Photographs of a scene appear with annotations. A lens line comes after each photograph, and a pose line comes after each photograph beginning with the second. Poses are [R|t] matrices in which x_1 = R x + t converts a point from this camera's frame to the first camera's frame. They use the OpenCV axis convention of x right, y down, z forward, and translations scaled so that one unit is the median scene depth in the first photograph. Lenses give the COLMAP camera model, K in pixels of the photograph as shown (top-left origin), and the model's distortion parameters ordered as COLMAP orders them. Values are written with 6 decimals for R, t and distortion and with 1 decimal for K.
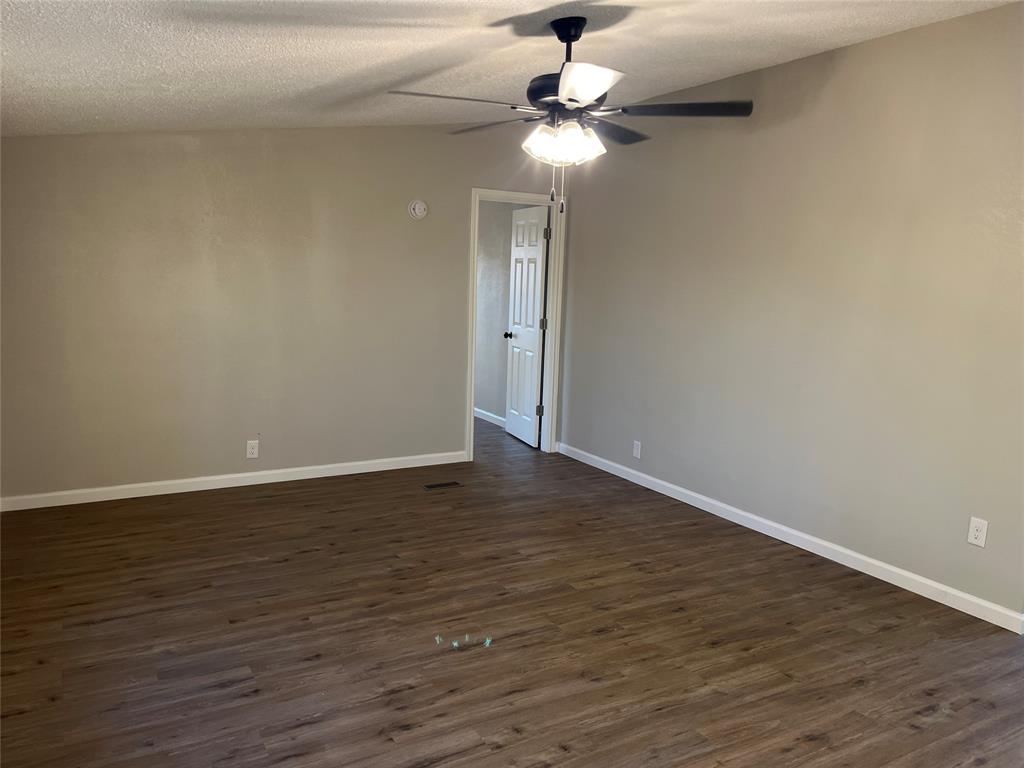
lens RADIAL K [[781.7, 0, 512.0], [0, 781.7, 384.0], [0, 0, 1]] dist [0.082866, -0.090227]
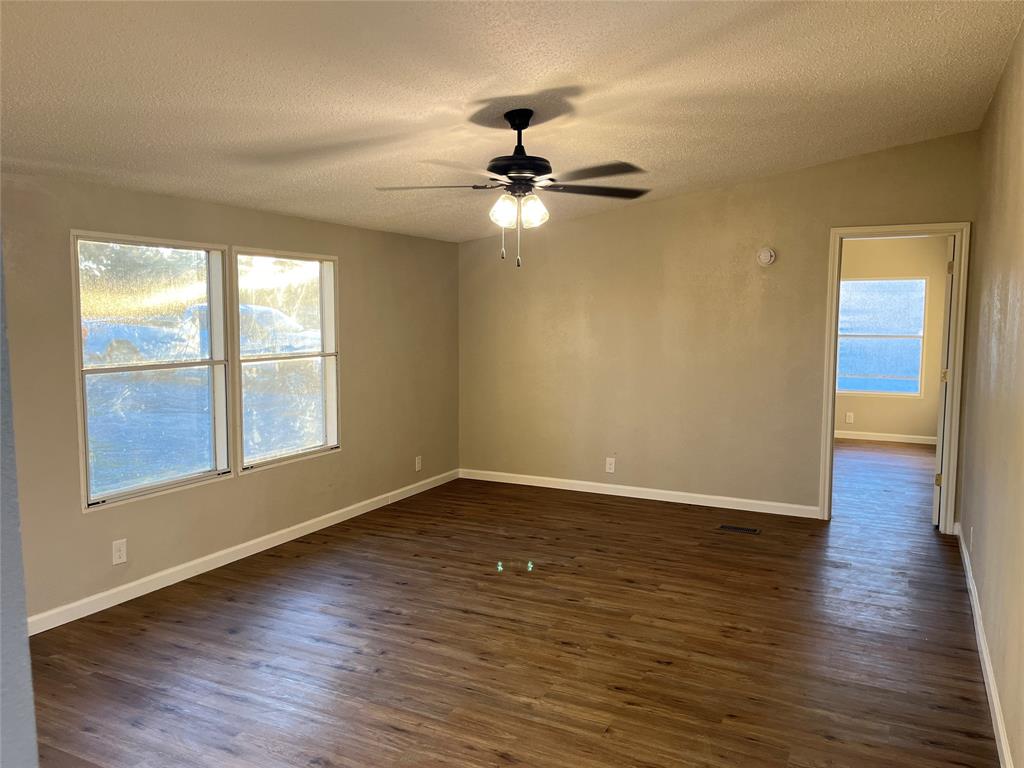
lens RADIAL K [[781.7, 0, 512.0], [0, 781.7, 384.0], [0, 0, 1]] dist [0.082866, -0.090227]
pose [[0.550160, 0.047680, -0.833697, 0.896062], [-0.104658, 0.994434, -0.012191, -0.018037], [0.828475, 0.093960, 0.552087, 0.290049]]
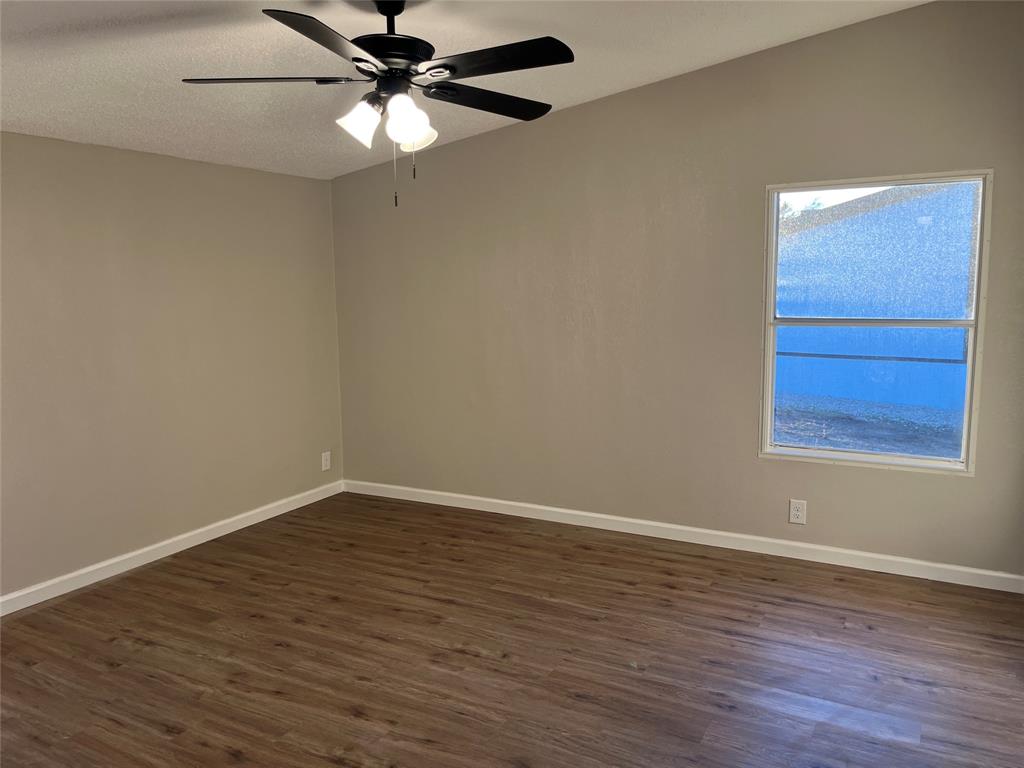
lens RADIAL K [[781.7, 0, 512.0], [0, 781.7, 384.0], [0, 0, 1]] dist [0.082866, -0.090227]
pose [[0.494631, 0.095997, -0.863785, 0.730259], [-0.093236, 0.994007, 0.057079, -0.068318], [0.864087, 0.052303, 0.500617, 0.589443]]
